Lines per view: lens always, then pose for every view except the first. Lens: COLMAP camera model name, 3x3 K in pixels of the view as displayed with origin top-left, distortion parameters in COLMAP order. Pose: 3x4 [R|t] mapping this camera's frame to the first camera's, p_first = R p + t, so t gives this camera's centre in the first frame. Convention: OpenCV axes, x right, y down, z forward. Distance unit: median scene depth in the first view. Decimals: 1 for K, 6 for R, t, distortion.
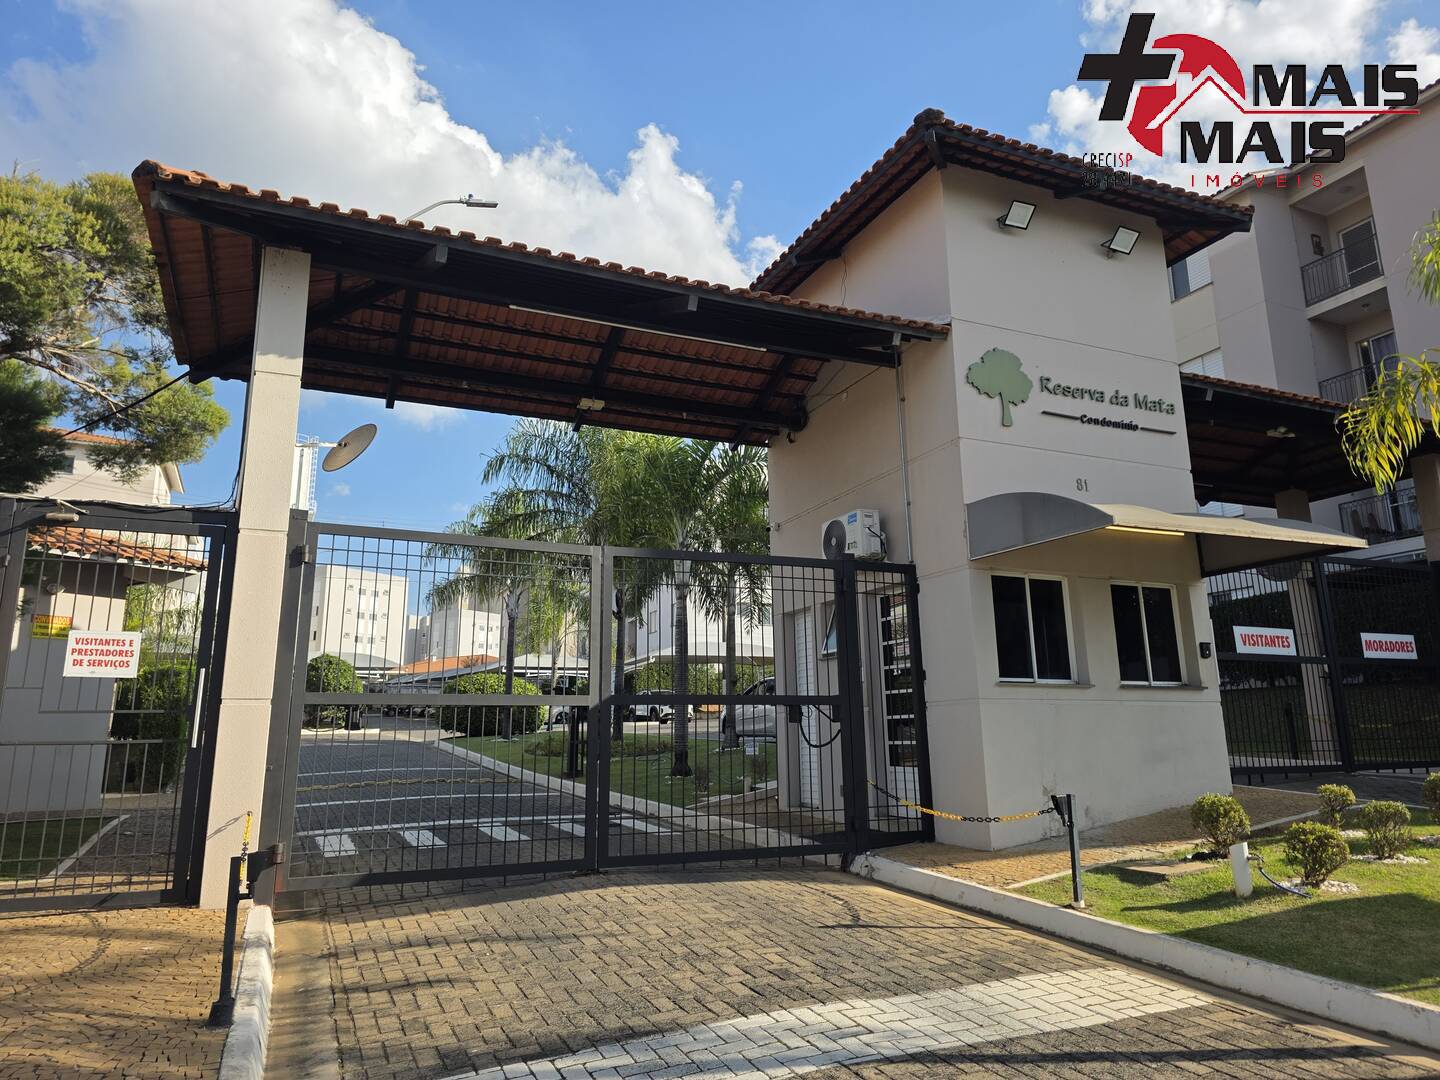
lens RADIAL K [[904.5, 0, 720.0], [0, 904.5, 540.0], [0, 0, 1]] dist [-0.000046, 0.000107]
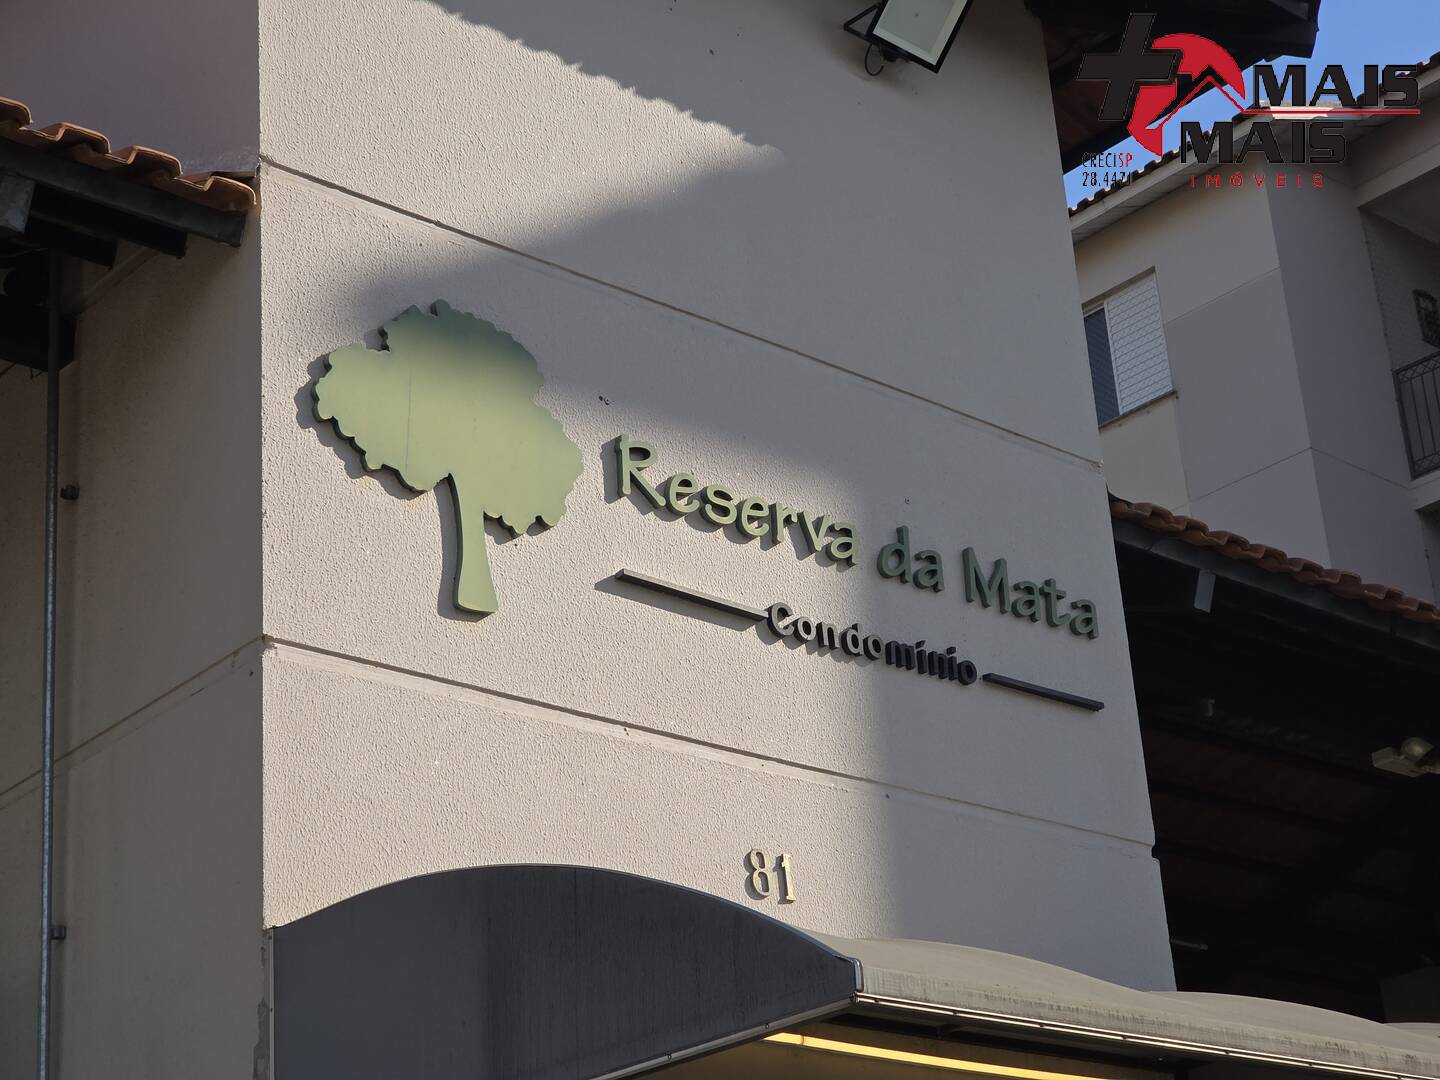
lens RADIAL K [[2881.3, 0, 720.0], [0, 2881.3, 540.0], [0, 0, 1]] dist [-0.945447, 10.216383]
pose [[0.942997, 0.078645, 0.323375, 0.122397], [-0.009561, 0.977678, -0.209891, 0.010819], [-0.332664, 0.194834, 0.922700, 0.254217]]
